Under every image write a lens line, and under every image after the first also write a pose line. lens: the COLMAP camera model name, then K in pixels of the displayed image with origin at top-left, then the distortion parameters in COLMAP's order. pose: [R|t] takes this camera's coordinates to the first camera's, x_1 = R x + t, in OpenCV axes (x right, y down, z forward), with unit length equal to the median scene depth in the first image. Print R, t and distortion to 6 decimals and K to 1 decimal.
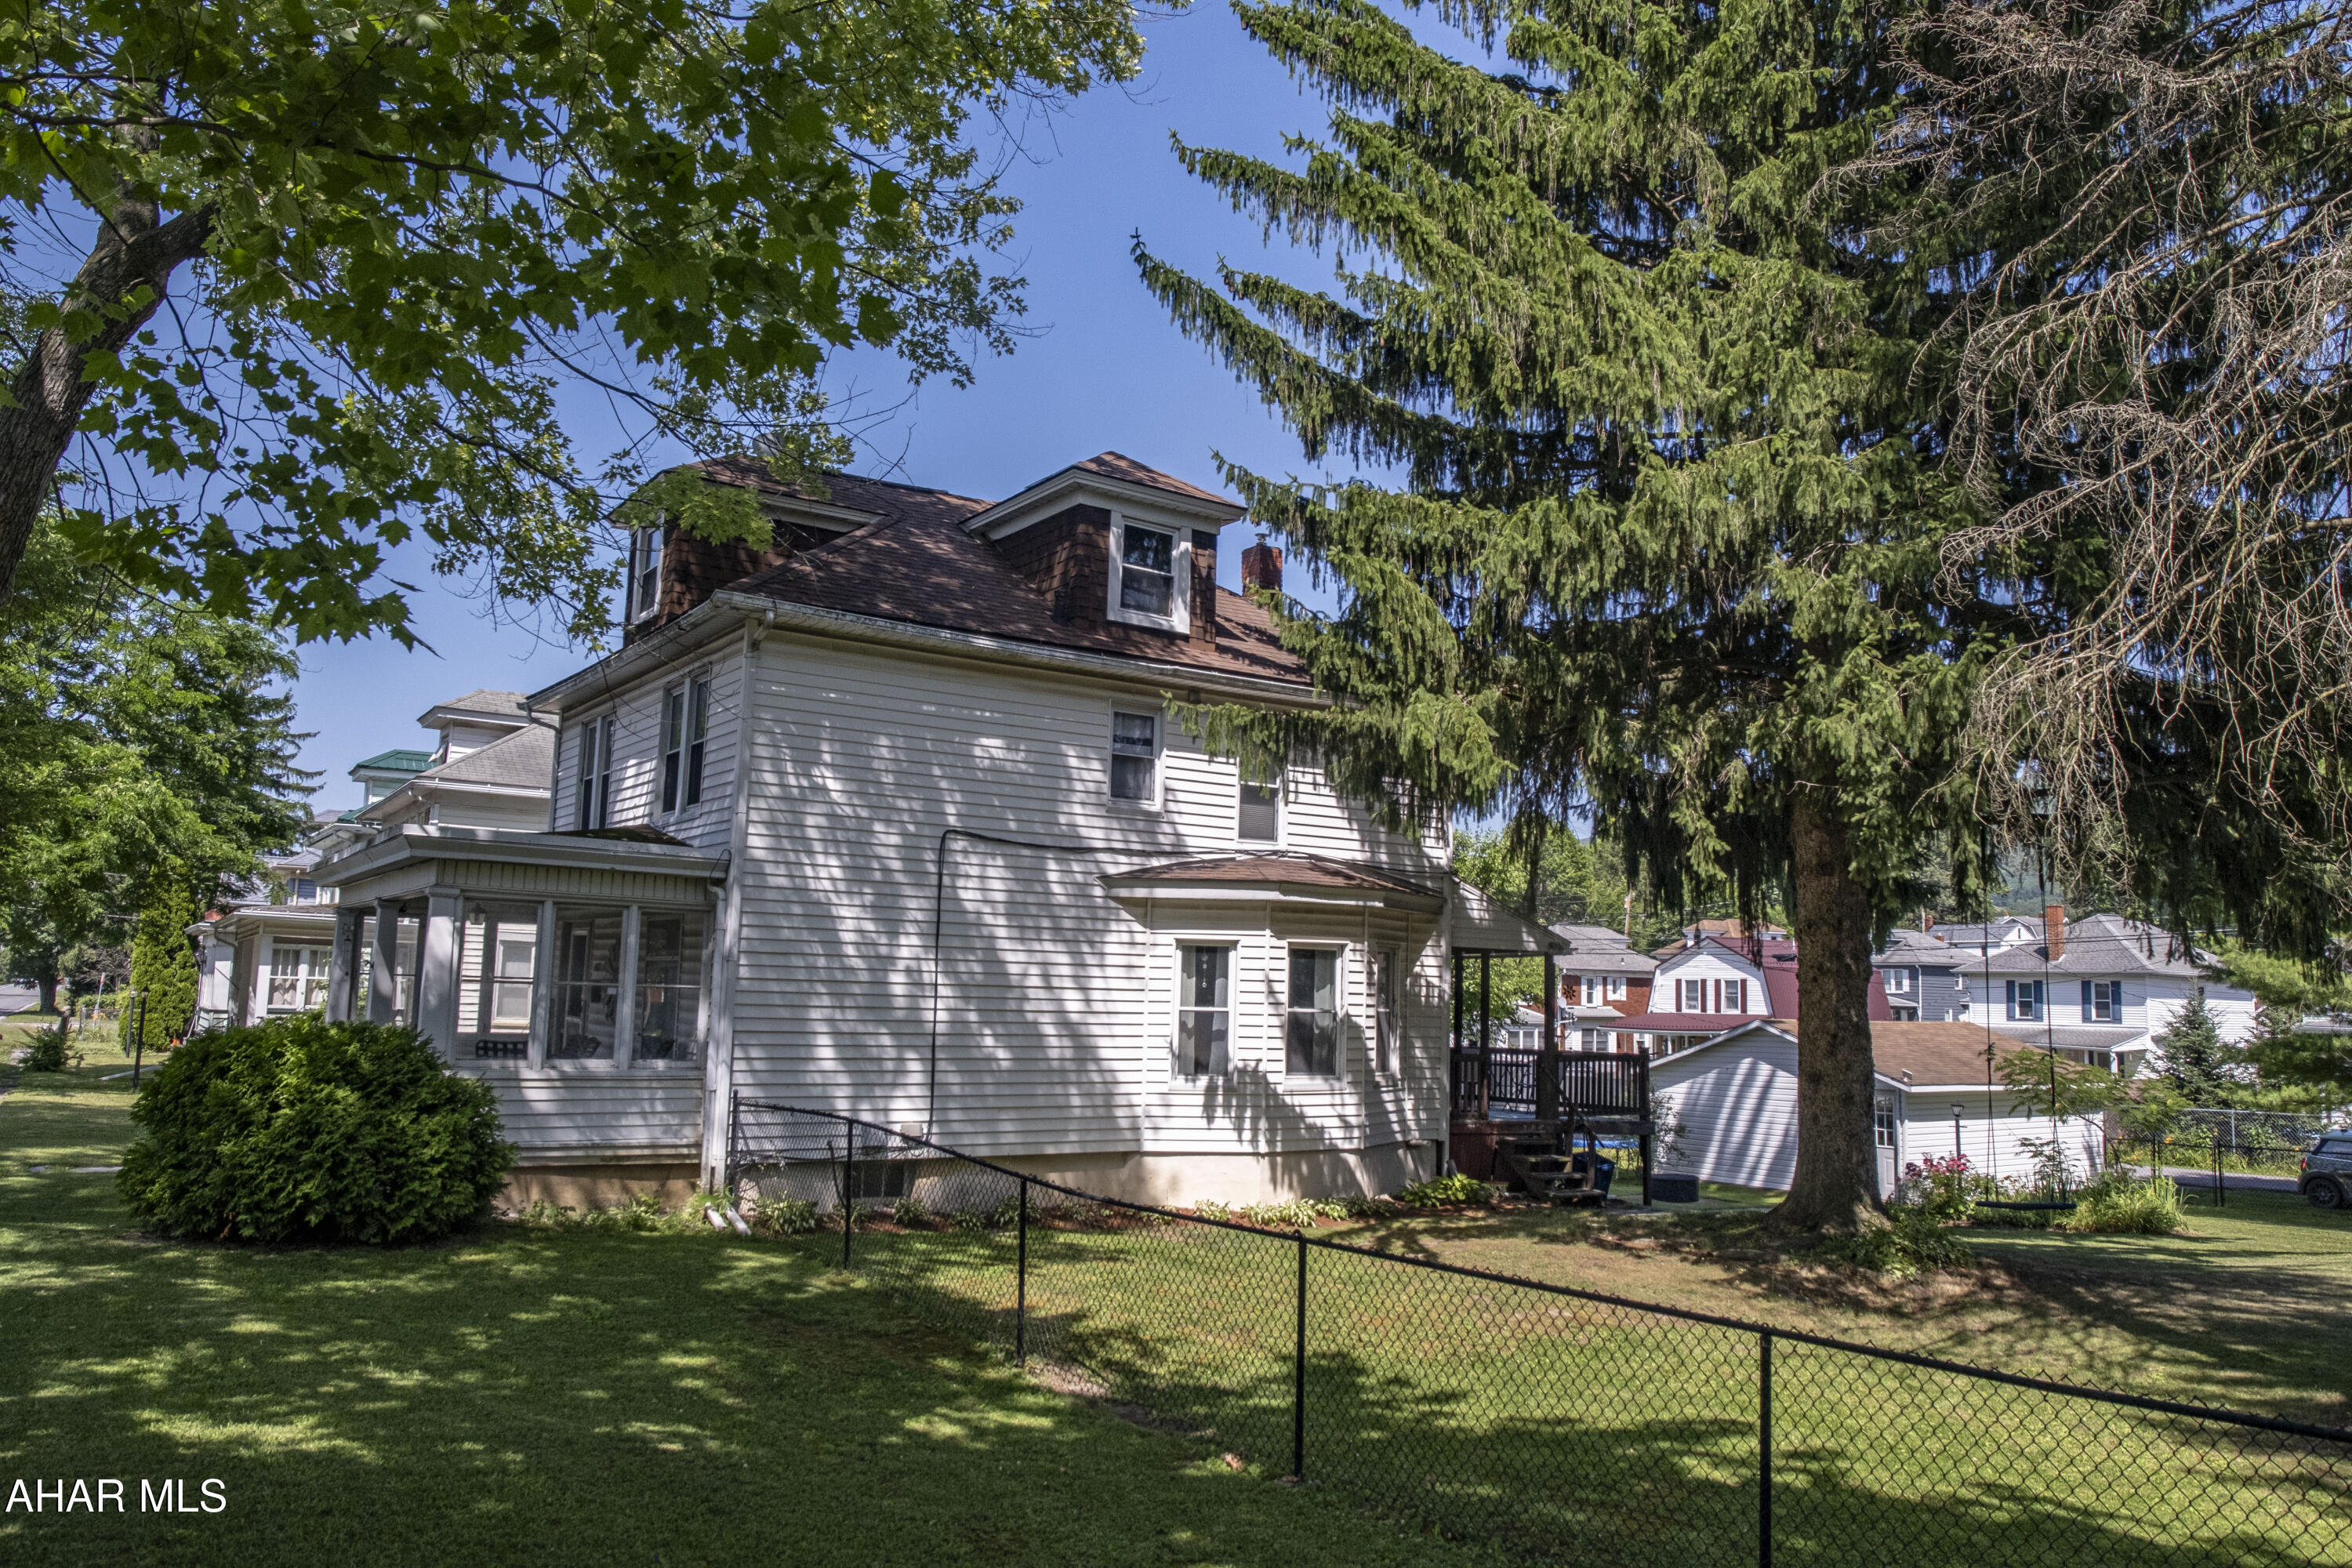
lens RADIAL K [[1635.4, 0, 1207.1], [0, 1635.4, 781.8], [0, 0, 1]] dist [-0.062341, 0.035763]
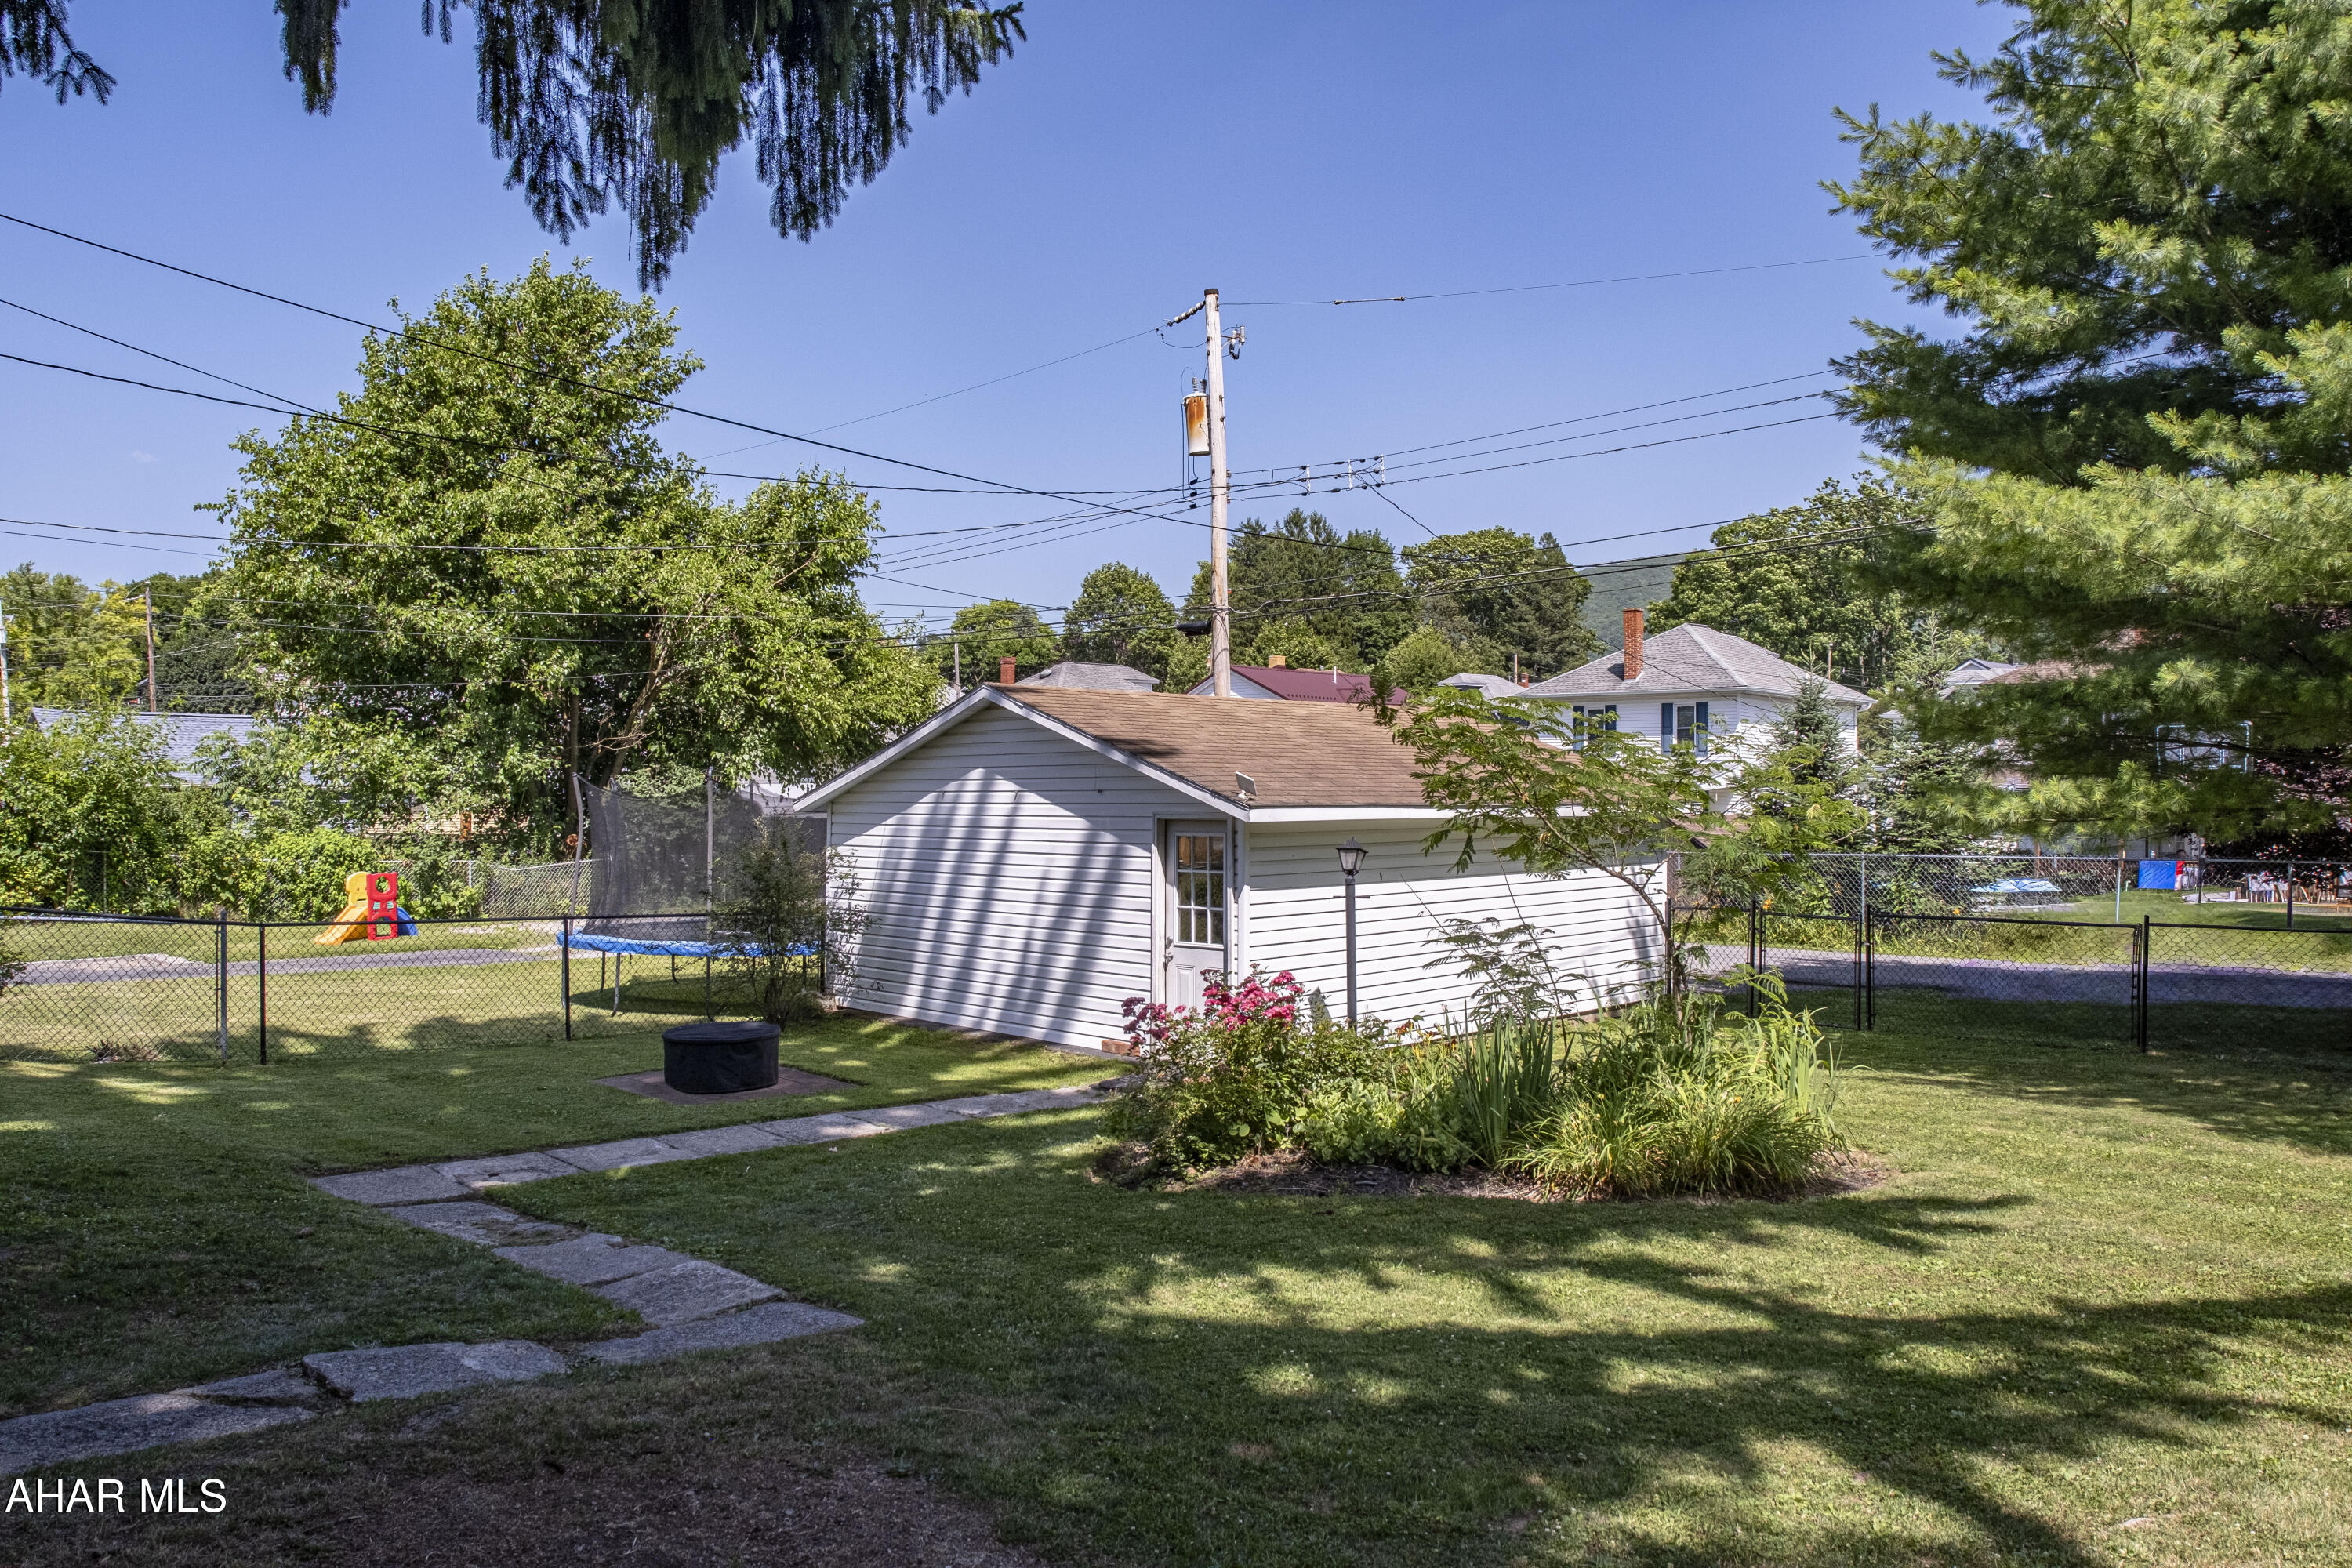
lens RADIAL K [[1635.4, 0, 1207.1], [0, 1635.4, 781.8], [0, 0, 1]] dist [-0.062341, 0.035763]
pose [[0.976866, -0.026708, 0.212178, 0.529721], [-0.001188, 0.991477, 0.130274, 0.197587], [-0.213849, -0.127513, 0.968509, 0.921265]]
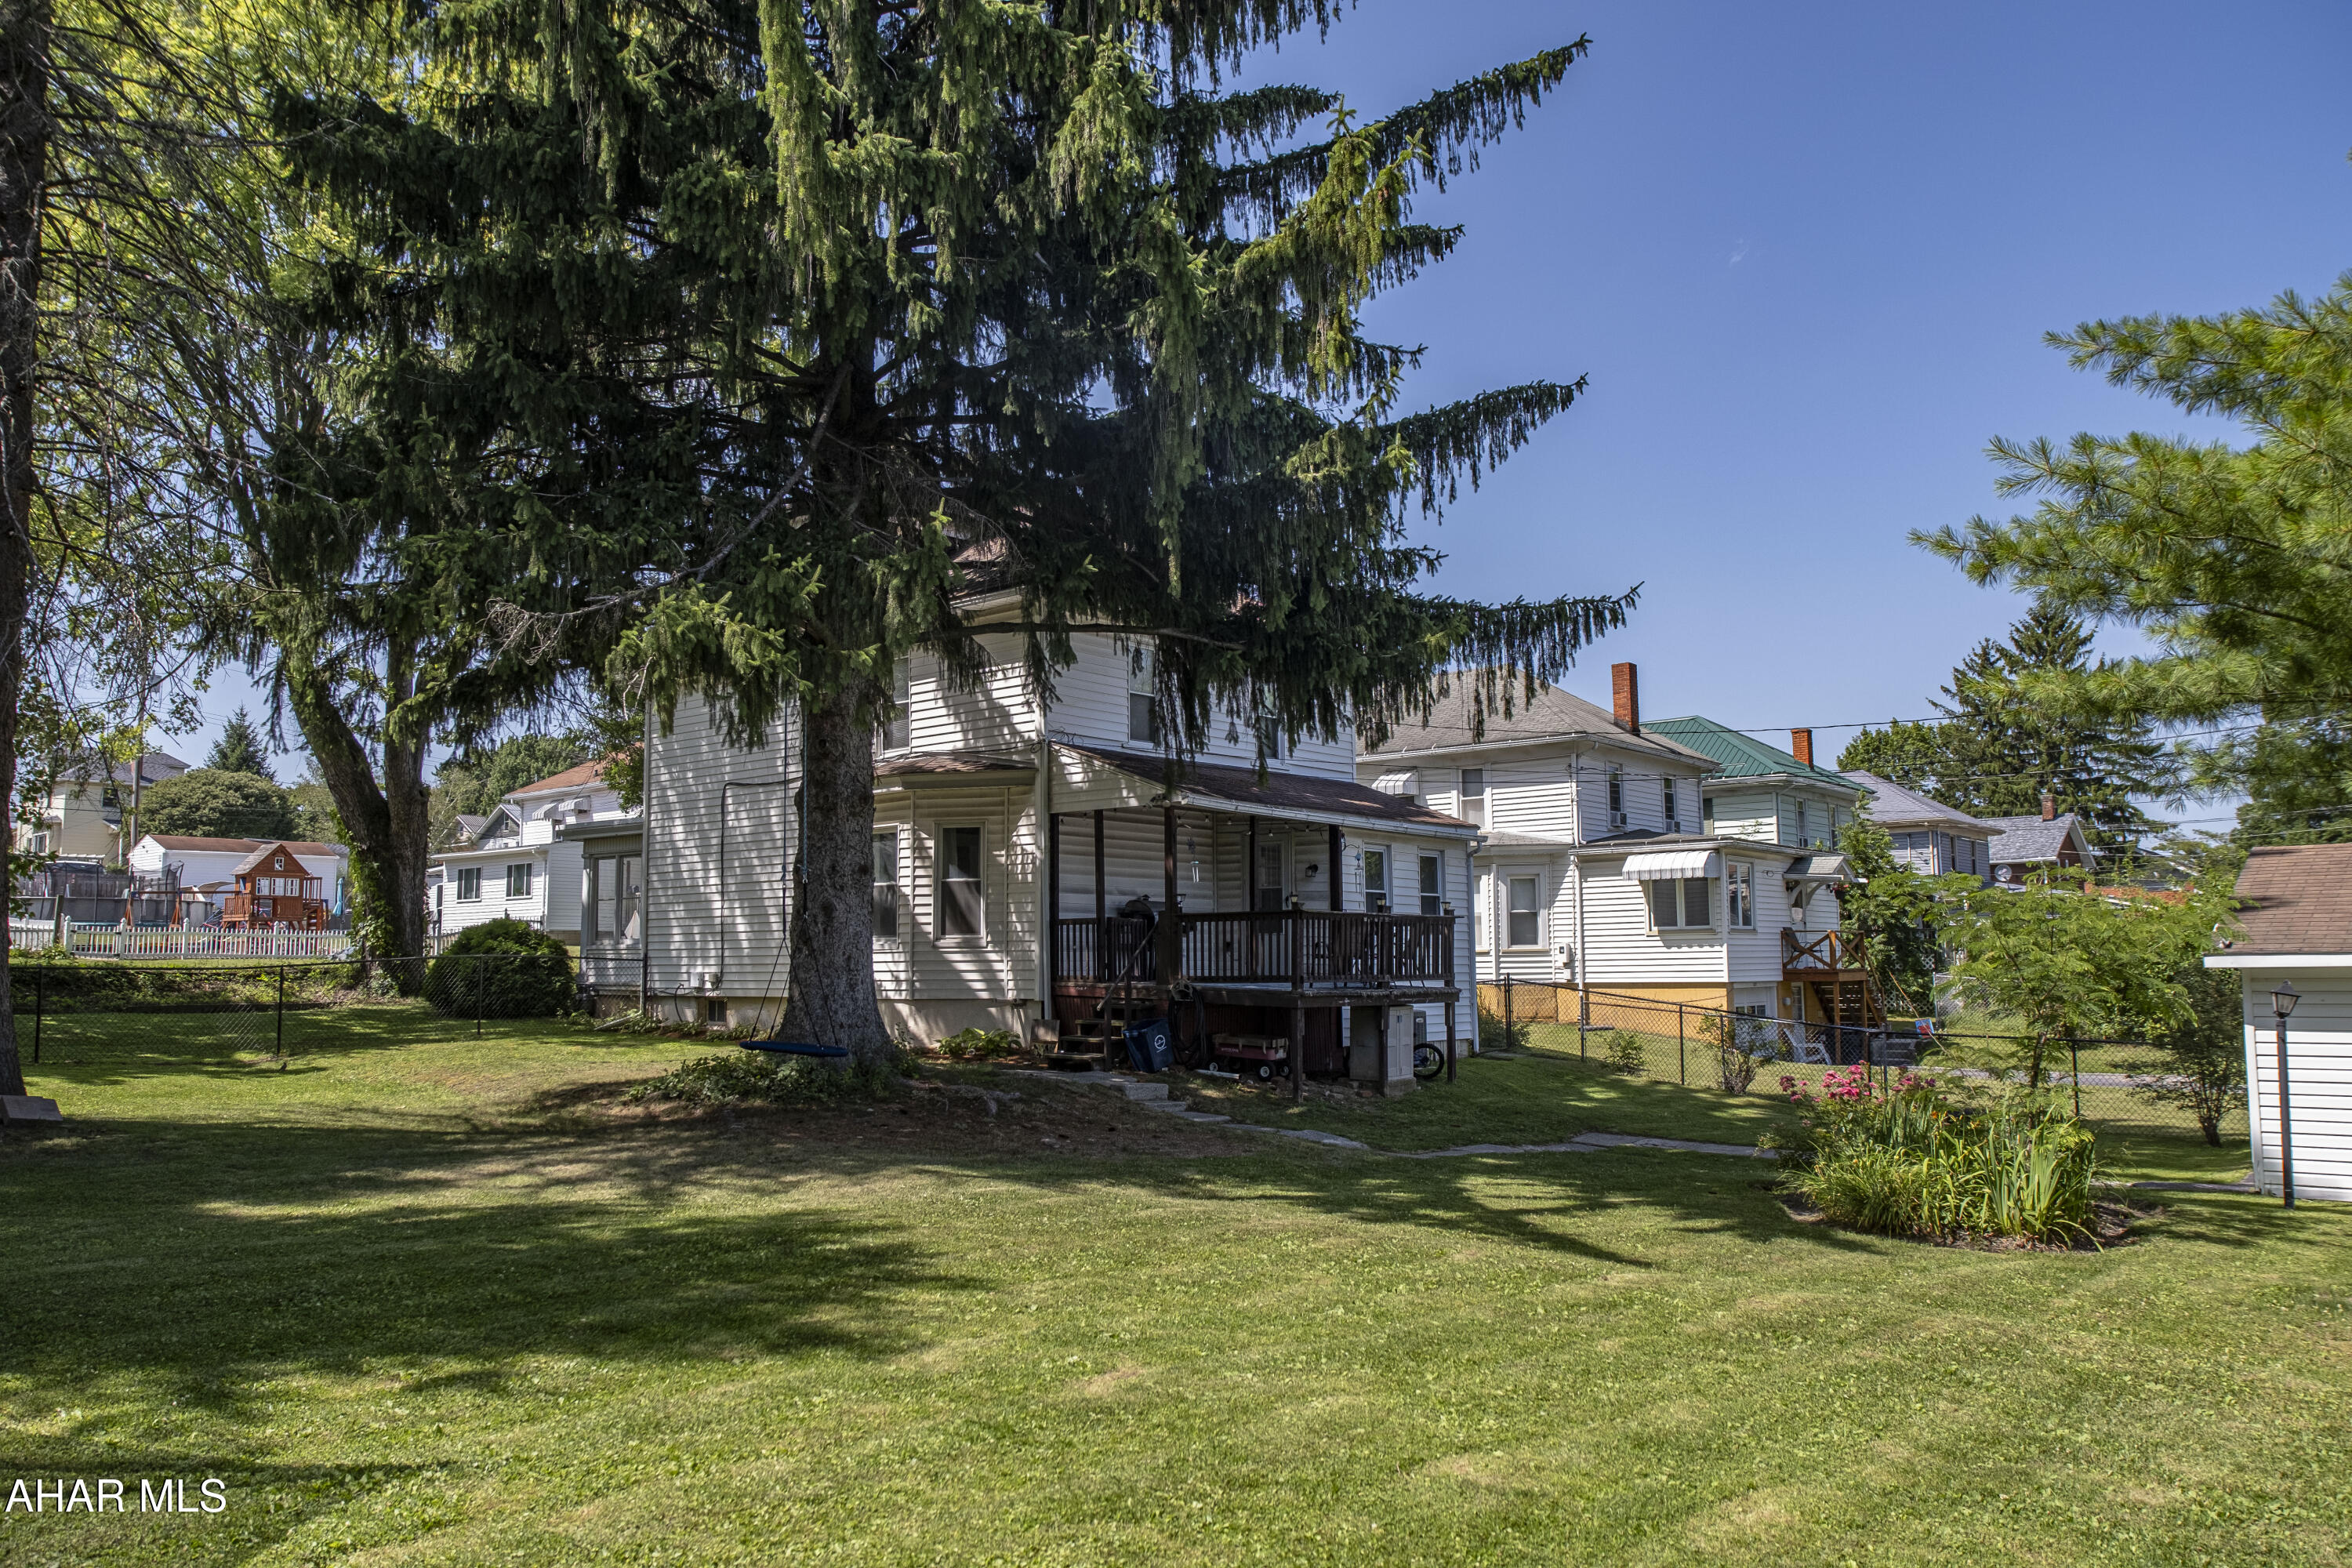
lens RADIAL K [[1682.4, 0, 1211.3], [0, 1682.4, 787.3], [0, 0, 1]] dist [-0.067900, 0.037596]
pose [[0.269157, -0.133351, -0.953820, 1.345929], [0.137943, 0.985495, -0.098854, 0.230474], [0.953166, -0.104966, 0.283648, 0.909868]]
